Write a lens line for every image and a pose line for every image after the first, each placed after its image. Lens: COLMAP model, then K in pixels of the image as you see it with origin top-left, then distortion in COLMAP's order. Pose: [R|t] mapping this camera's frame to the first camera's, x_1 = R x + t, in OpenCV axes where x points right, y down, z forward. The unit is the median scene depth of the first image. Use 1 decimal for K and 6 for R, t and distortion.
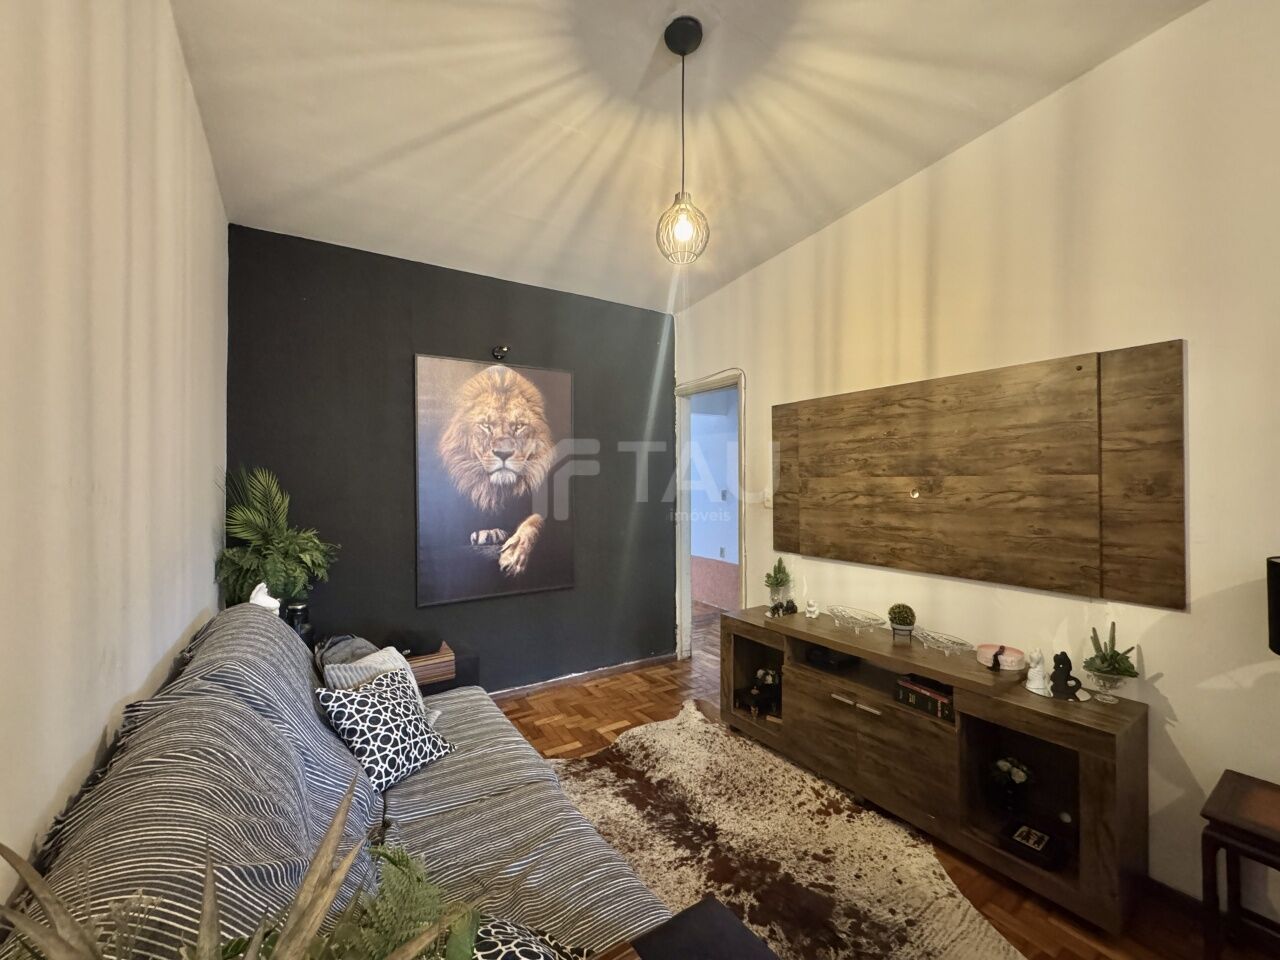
lens RADIAL K [[510.0, 0, 639.3], [0, 510.0, 480.7], [0, 0, 1]] dist [-0.004256, 0.000817]
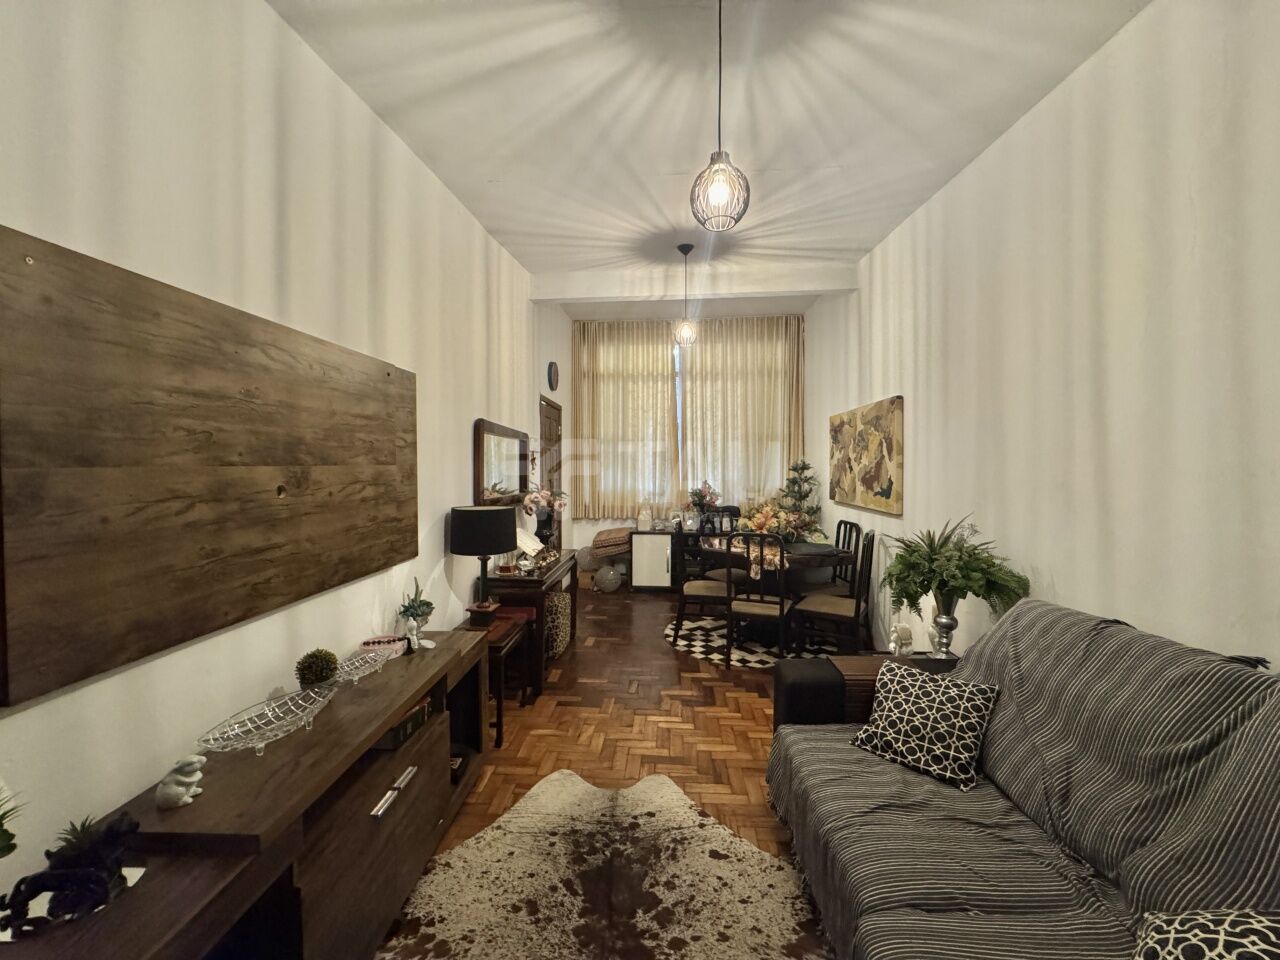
lens RADIAL K [[510.0, 0, 644.1], [0, 510.0, 478.6], [0, 0, 1]] dist [-0.004256, 0.000817]
pose [[-0.807871, -0.012965, 0.589217, -0.236147], [0.002352, 0.999679, 0.025222, -0.007282], [-0.589355, 0.021761, -0.807581, 1.246754]]
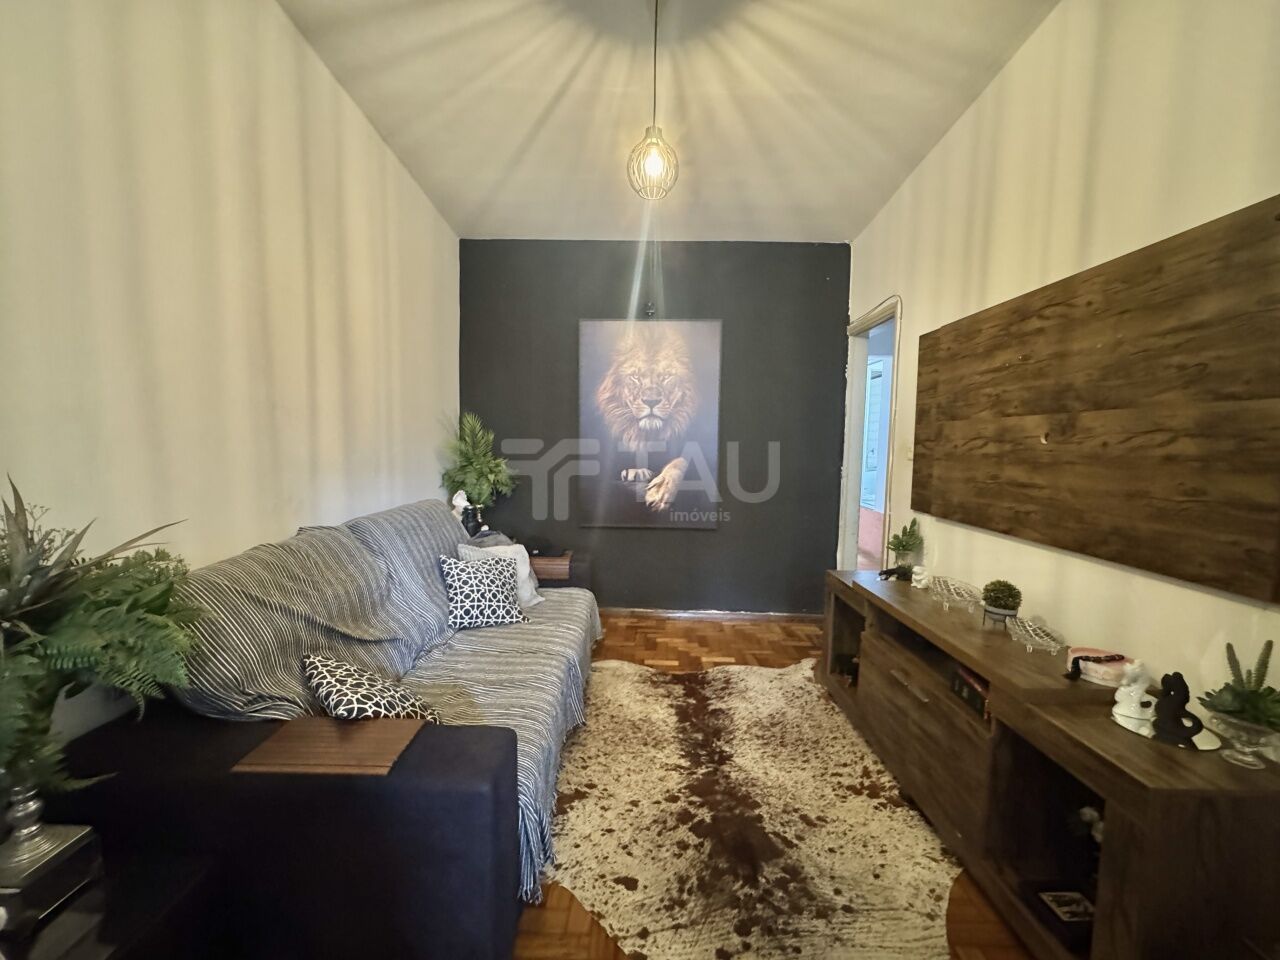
lens RADIAL K [[510.0, 0, 639.8], [0, 510.0, 479.2], [0, 0, 1]] dist [-0.004256, 0.000817]
pose [[0.831802, 0.061598, -0.551644, 0.458459], [-0.022879, 0.996784, 0.076806, 0.041414], [0.554601, -0.051266, 0.830536, 0.066822]]
